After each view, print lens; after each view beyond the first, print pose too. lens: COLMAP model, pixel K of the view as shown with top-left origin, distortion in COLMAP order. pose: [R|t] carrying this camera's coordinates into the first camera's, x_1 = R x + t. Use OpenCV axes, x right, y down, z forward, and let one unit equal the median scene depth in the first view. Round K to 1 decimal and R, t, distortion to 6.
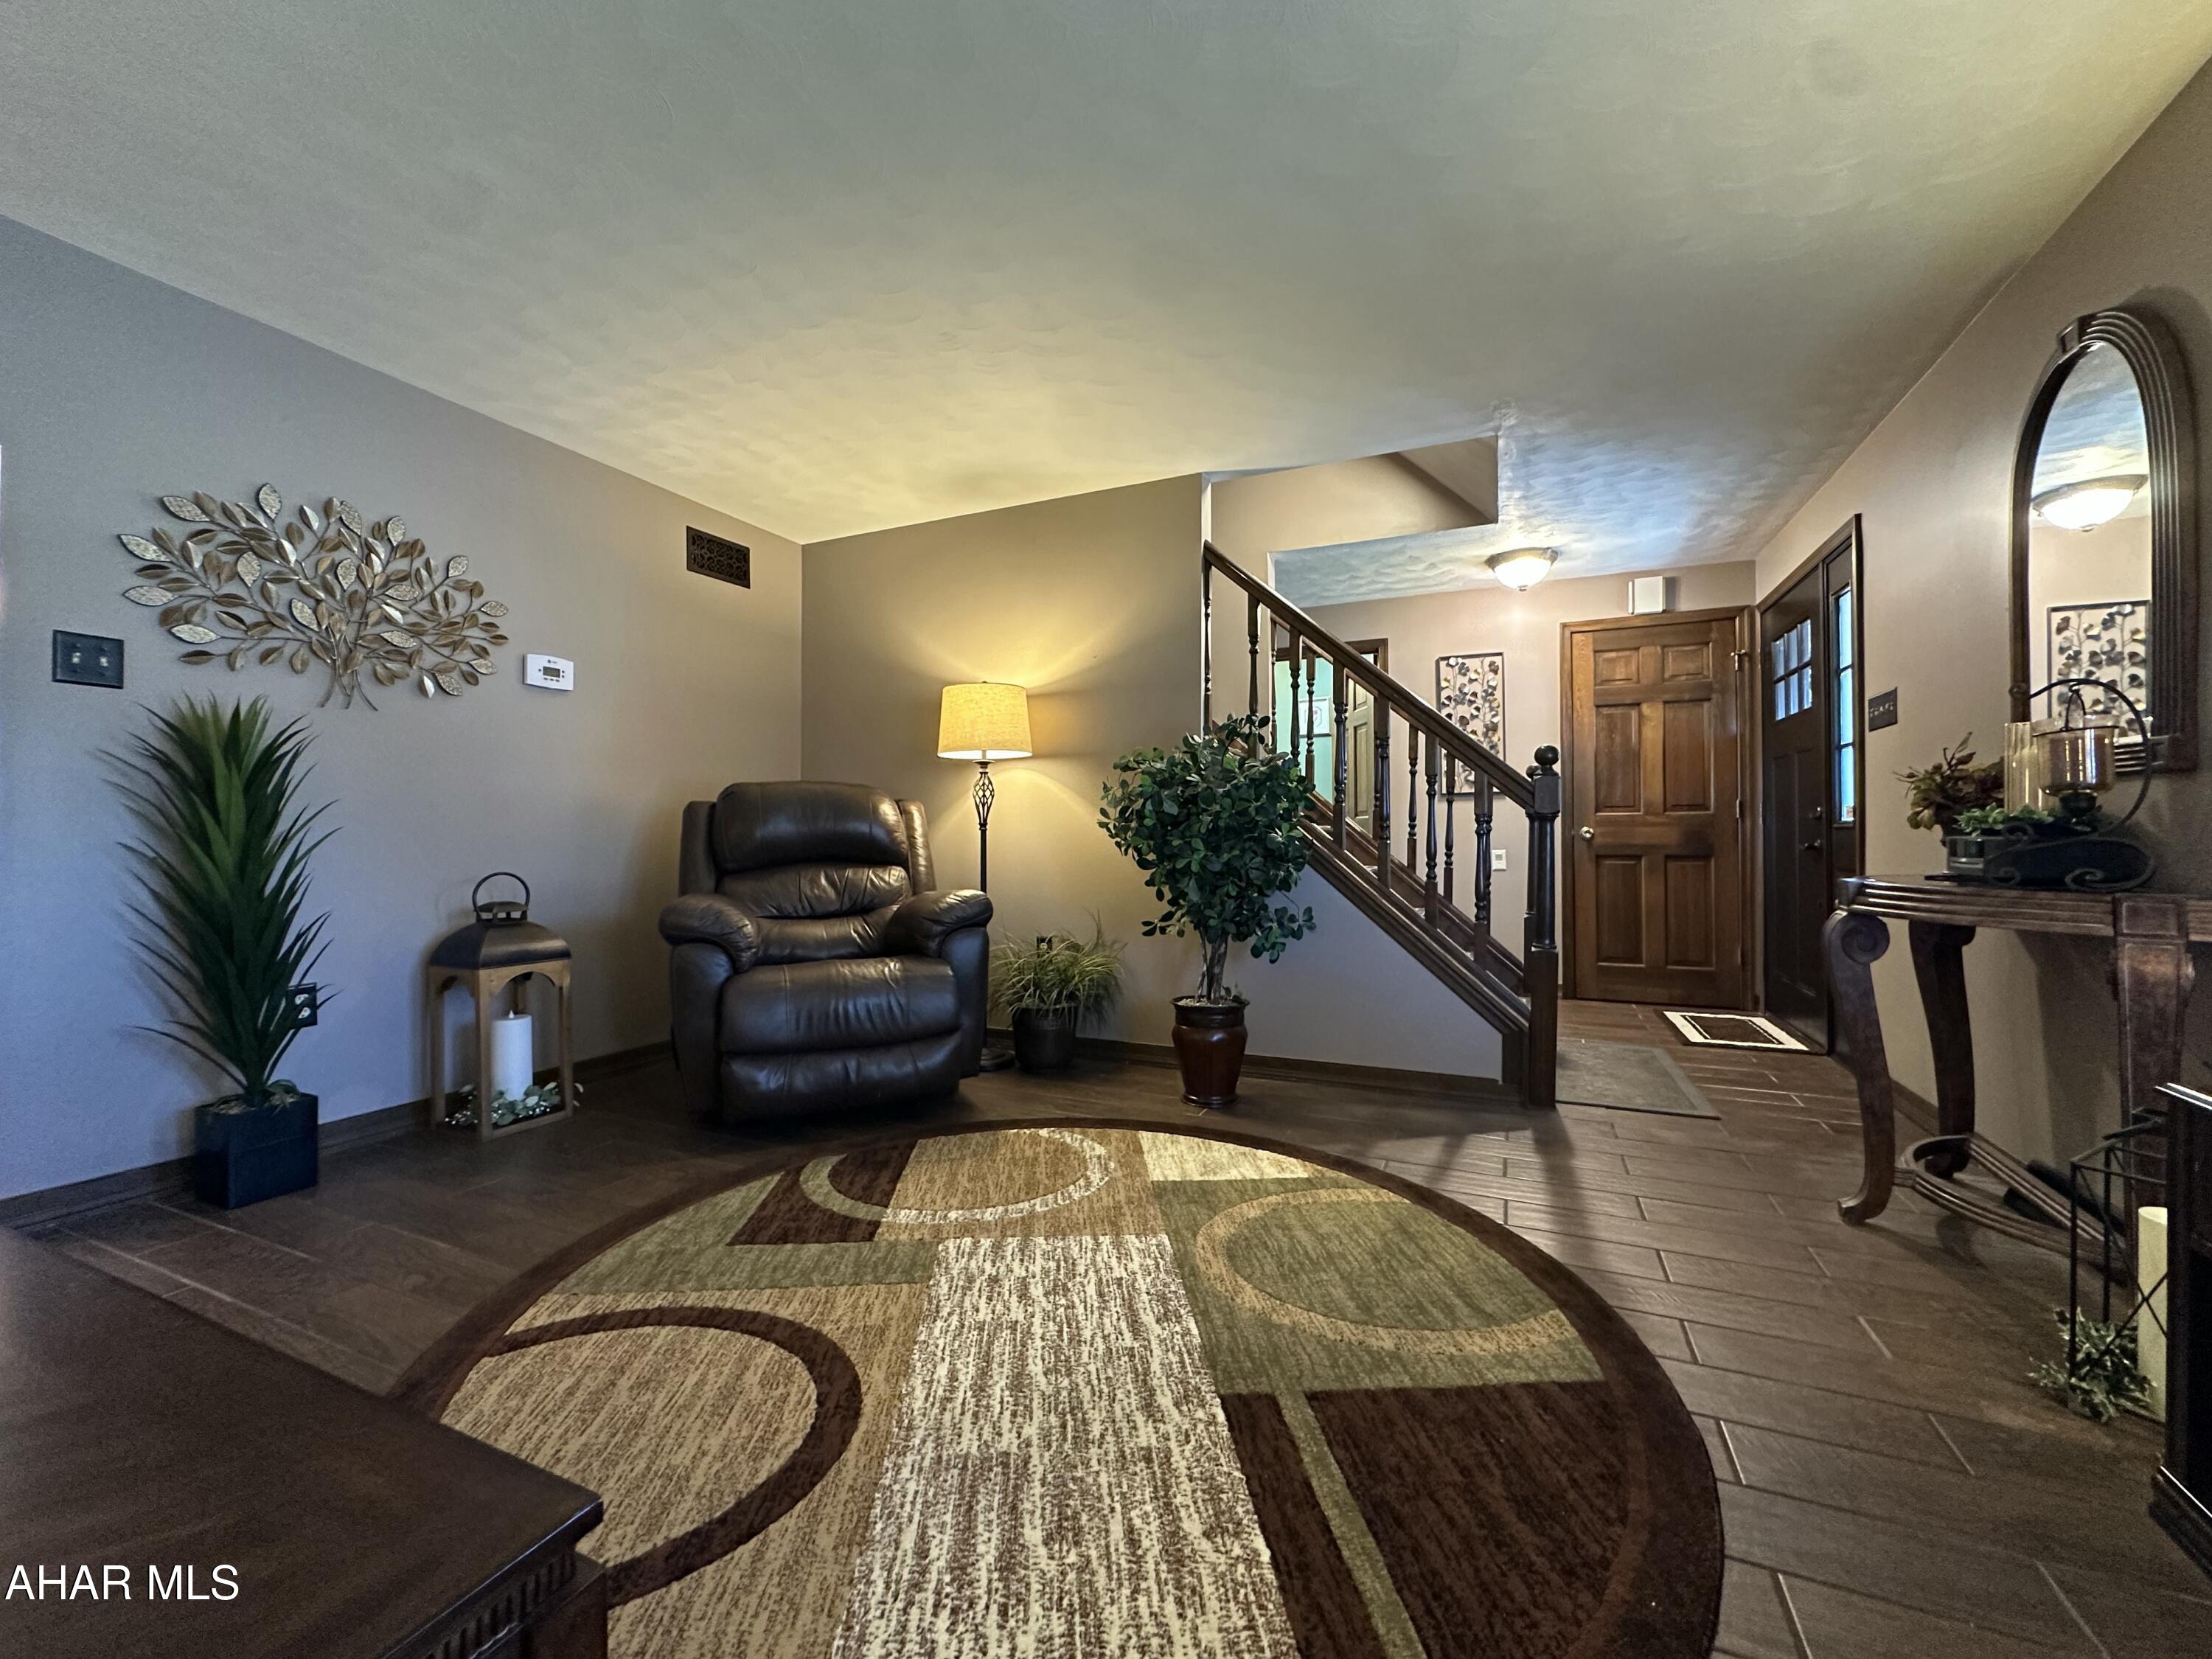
lens RADIAL K [[880.6, 0, 1108.4], [0, 880.6, 842.1], [0, 0, 1]] dist [-0.004257, -0.000563]
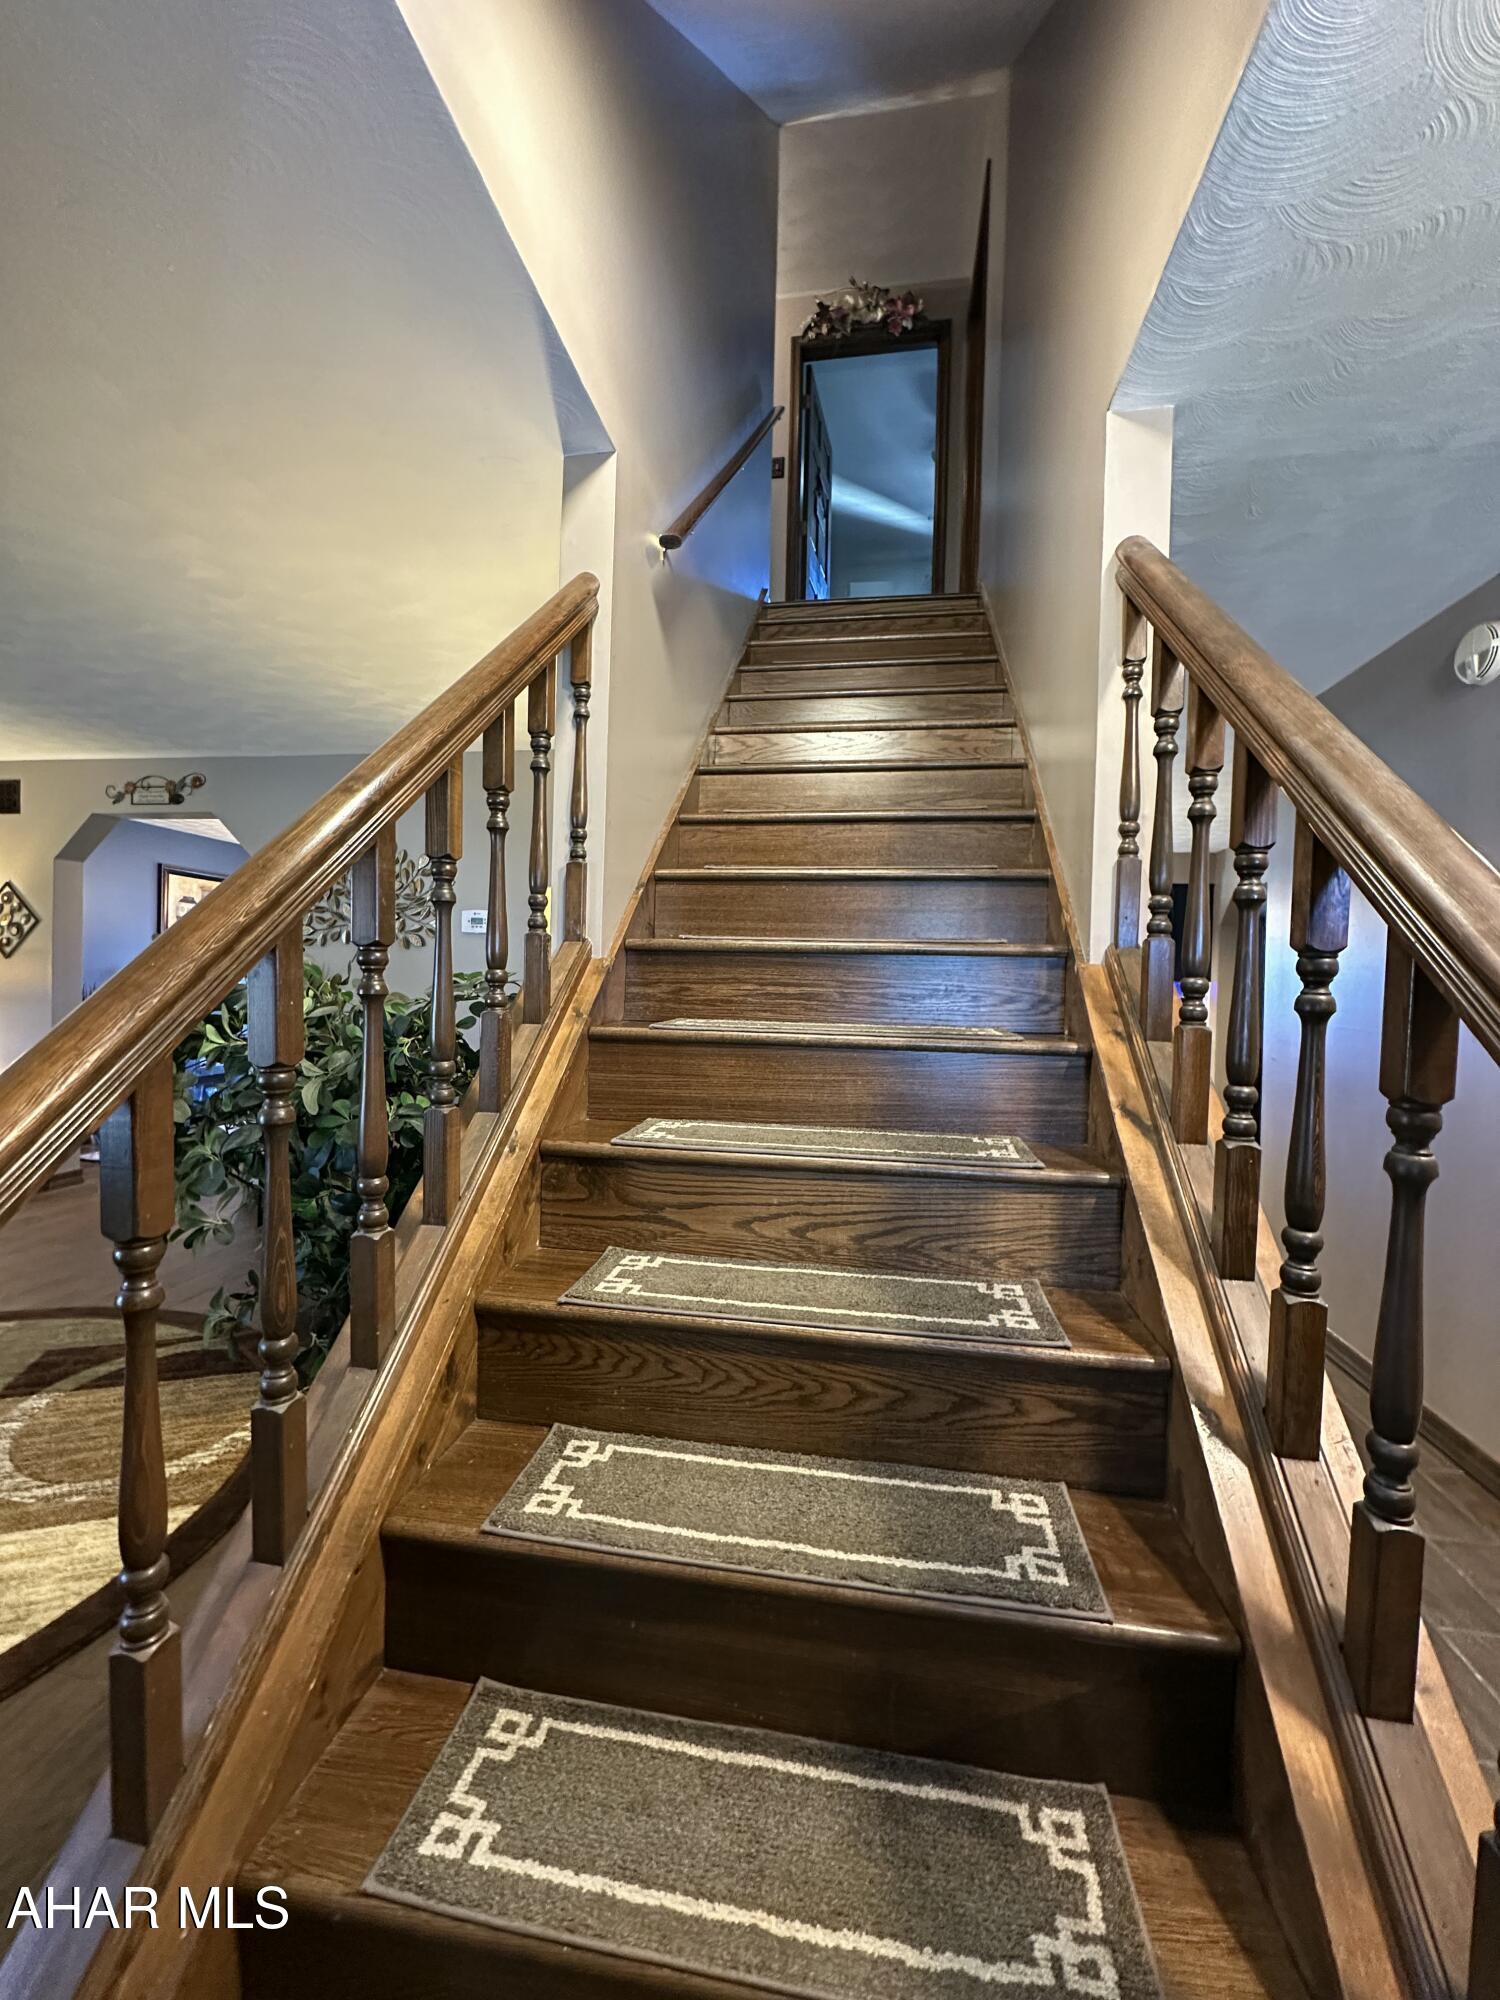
lens RADIAL K [[796.2, 0, 749.1], [0, 796.2, 997.0], [0, 0, 1]] dist [-0.004257, -0.000563]
pose [[0.264355, 0.025770, -0.964081, 1.072822], [-0.033386, 0.999288, 0.017557, -0.174192], [0.963847, 0.027546, 0.265027, 1.700175]]
